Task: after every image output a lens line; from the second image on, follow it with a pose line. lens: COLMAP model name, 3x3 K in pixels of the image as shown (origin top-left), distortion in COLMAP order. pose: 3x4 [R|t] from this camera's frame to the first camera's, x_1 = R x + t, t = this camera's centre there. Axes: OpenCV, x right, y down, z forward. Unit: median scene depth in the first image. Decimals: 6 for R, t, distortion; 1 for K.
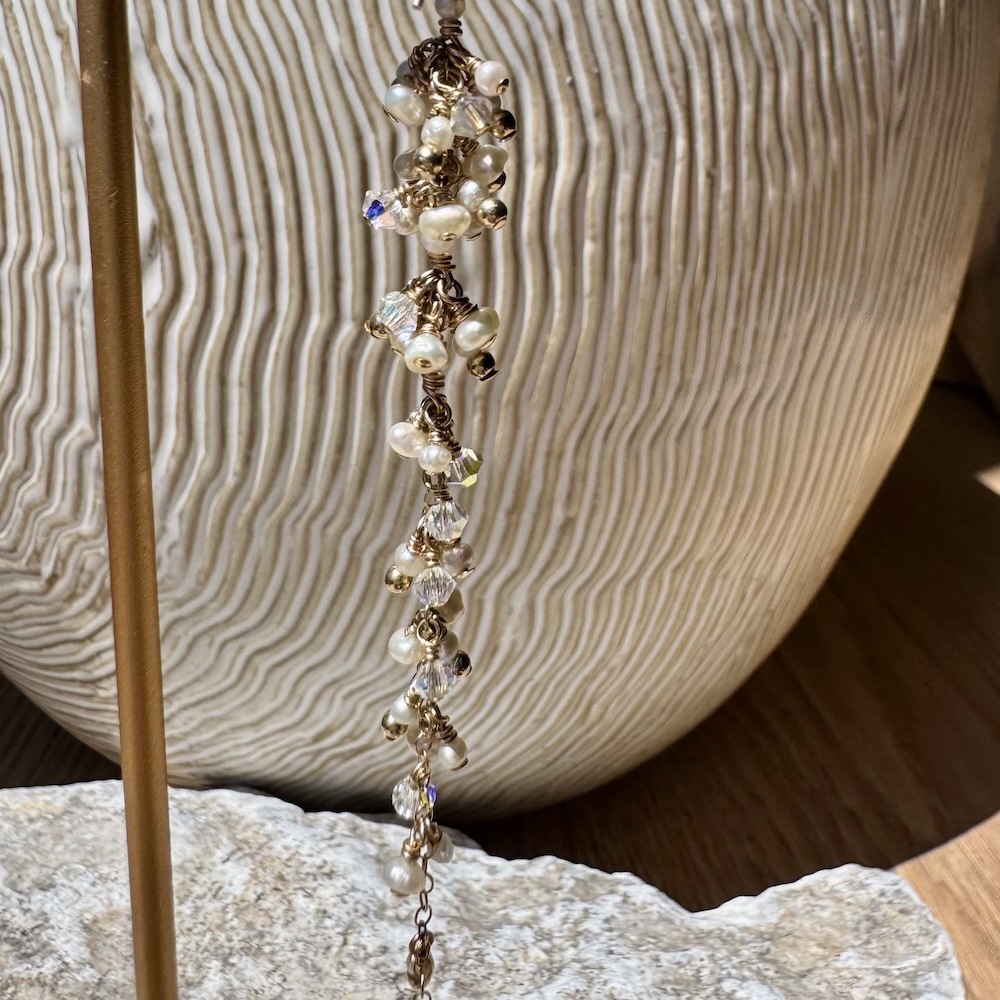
lens RADIAL K [[1129.1, 0, 538.7], [0, 1129.1, 211.7], [0, 0, 1]] dist [-0.010562, 0.002414]
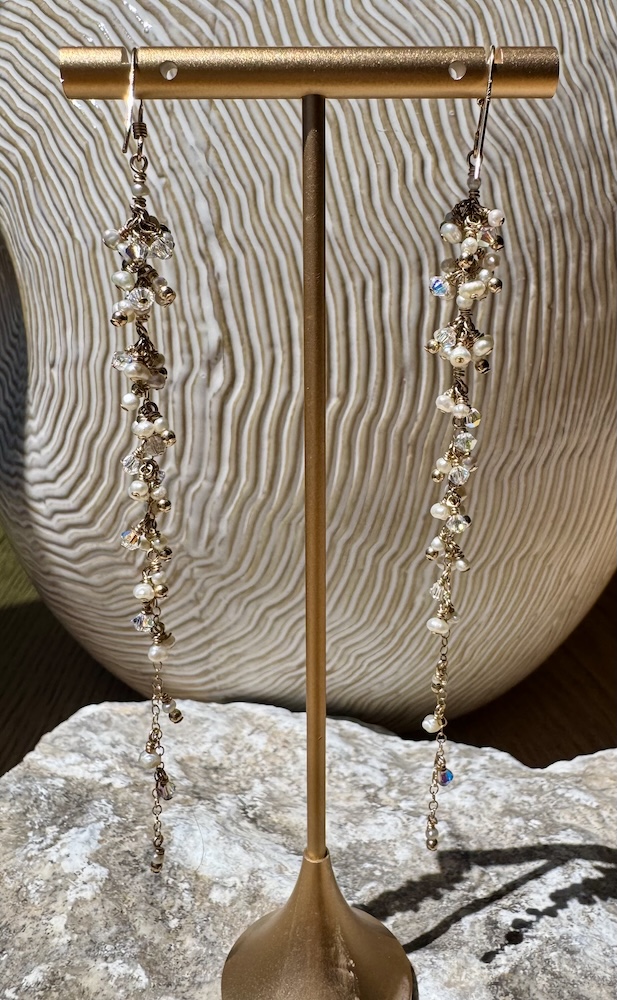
lens RADIAL K [[870.8, 0, 331.7], [0, 870.8, 453.0], [0, 0, 1]] dist [-0.005853, -0.012464]
pose [[0.999642, -0.014331, -0.022605, -0.144540], [0.015847, 0.997534, 0.068366, 0.090928], [0.021570, -0.068700, 0.997404, -0.289166]]
